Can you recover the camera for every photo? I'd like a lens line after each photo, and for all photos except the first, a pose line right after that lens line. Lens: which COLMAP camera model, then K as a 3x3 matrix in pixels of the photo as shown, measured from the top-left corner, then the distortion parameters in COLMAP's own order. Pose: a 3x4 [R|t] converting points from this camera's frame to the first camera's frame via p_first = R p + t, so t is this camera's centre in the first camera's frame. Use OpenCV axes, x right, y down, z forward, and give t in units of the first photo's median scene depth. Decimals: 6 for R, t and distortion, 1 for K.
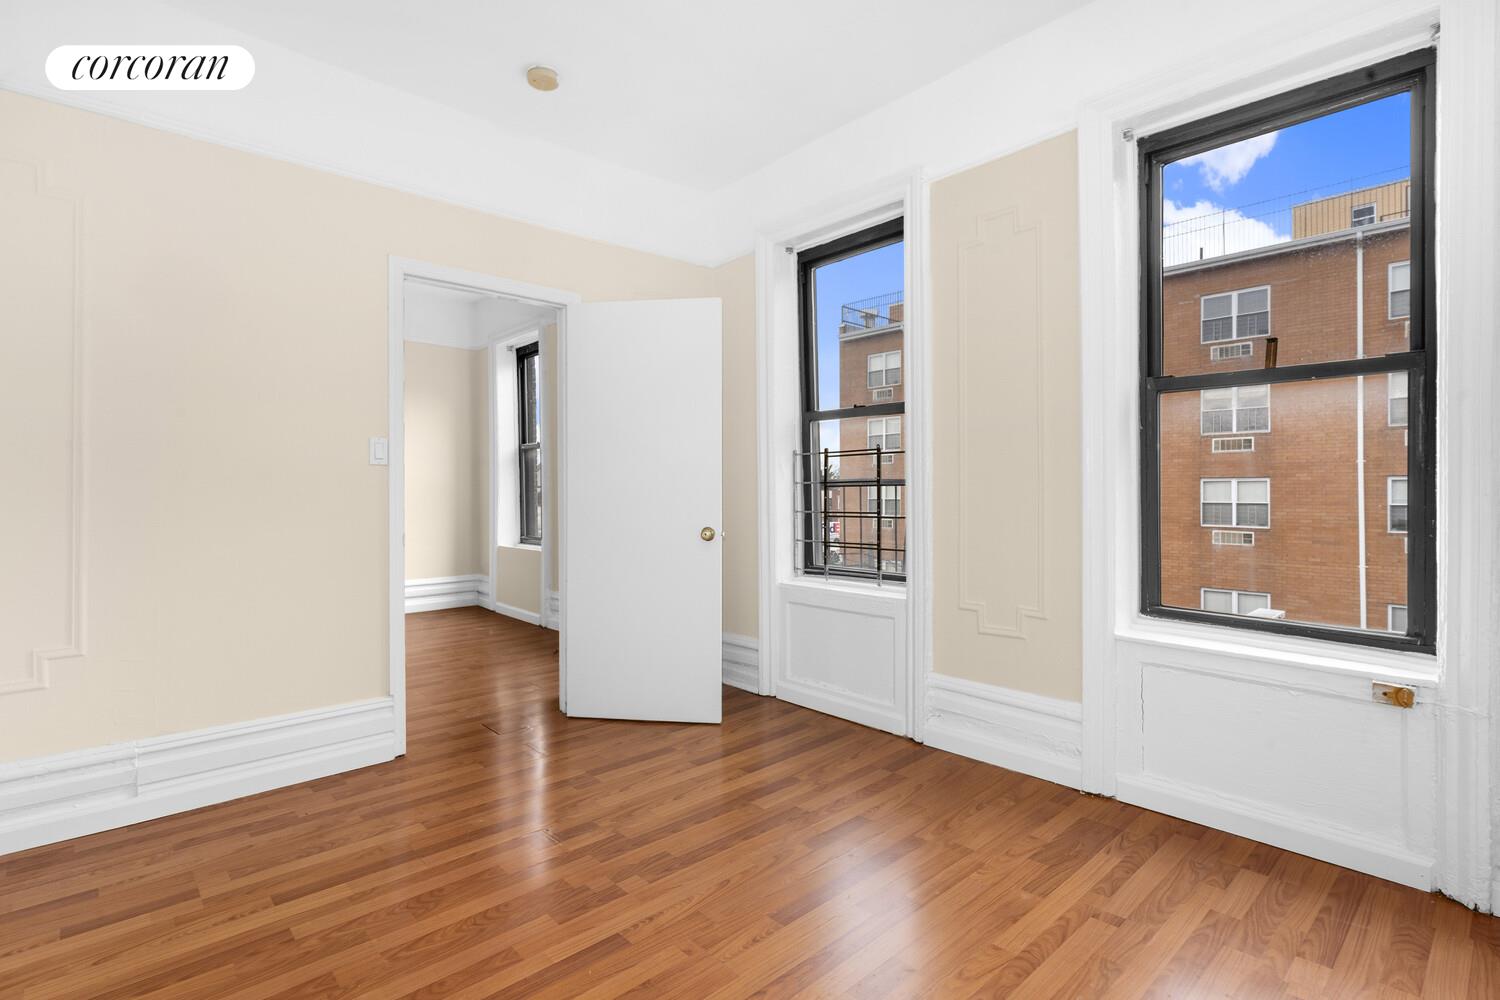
lens RADIAL K [[717.1, 0, 749.1], [0, 717.1, 483.0], [0, 0, 1]] dist [0.000618, 0.000227]
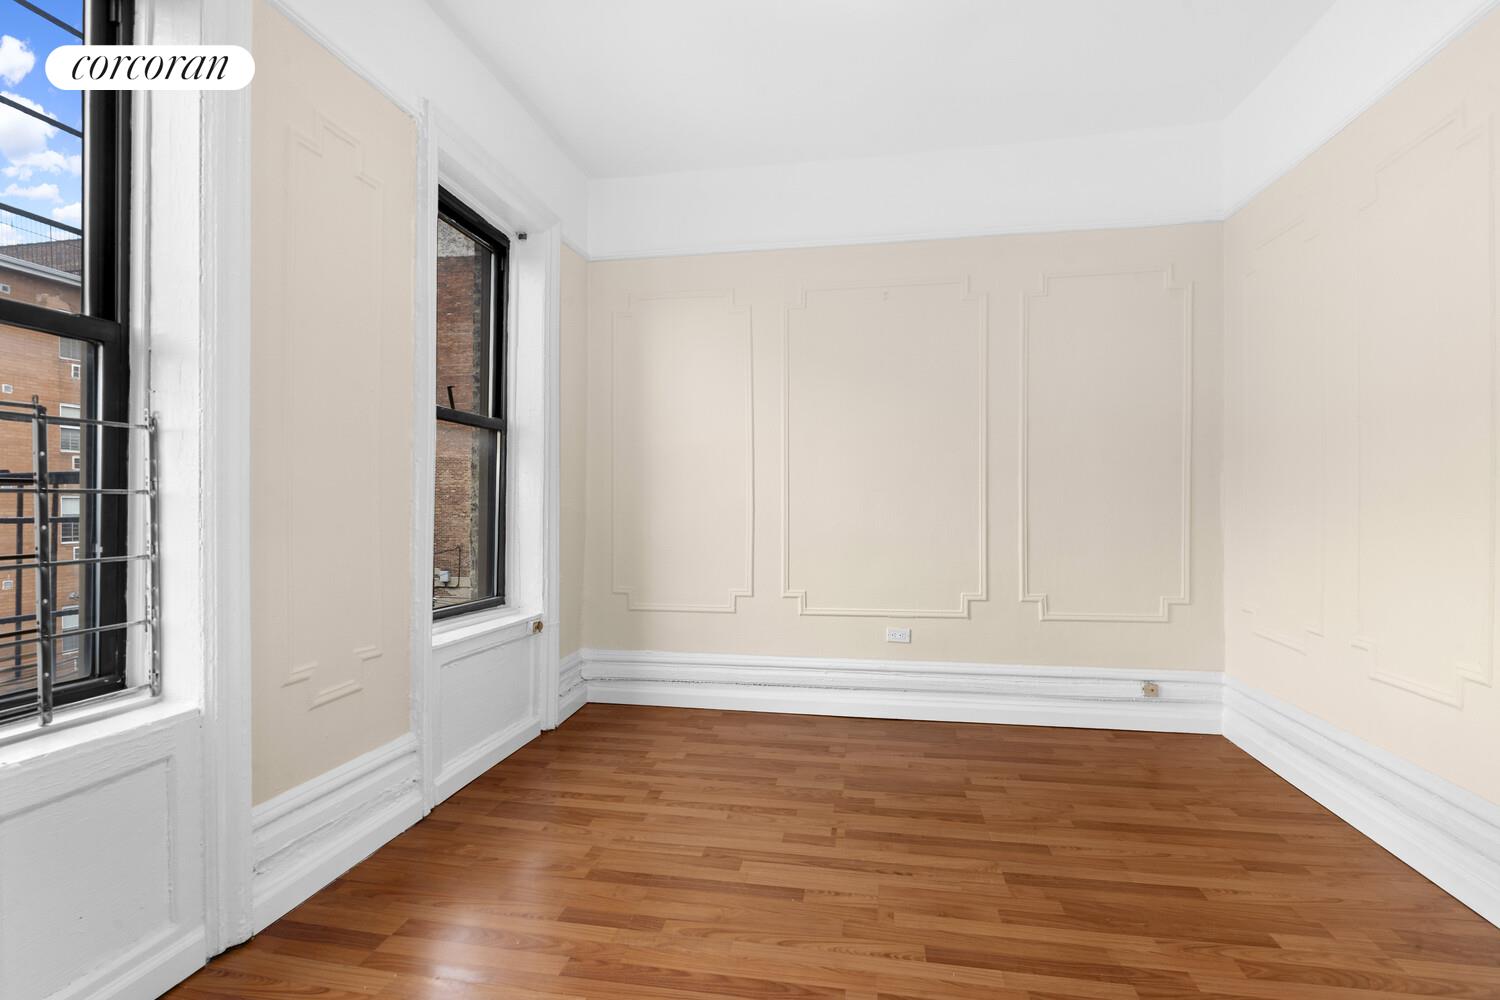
lens RADIAL K [[720.2, 0, 750.0], [0, 720.2, 500.0], [0, 0, 1]] dist [0.000625, 0.000061]
pose [[-0.606817, 0.009962, 0.794779, -0.688760], [-0.004034, 0.999870, -0.015613, 0.022766], [-0.794831, -0.012680, -0.606698, 1.511986]]
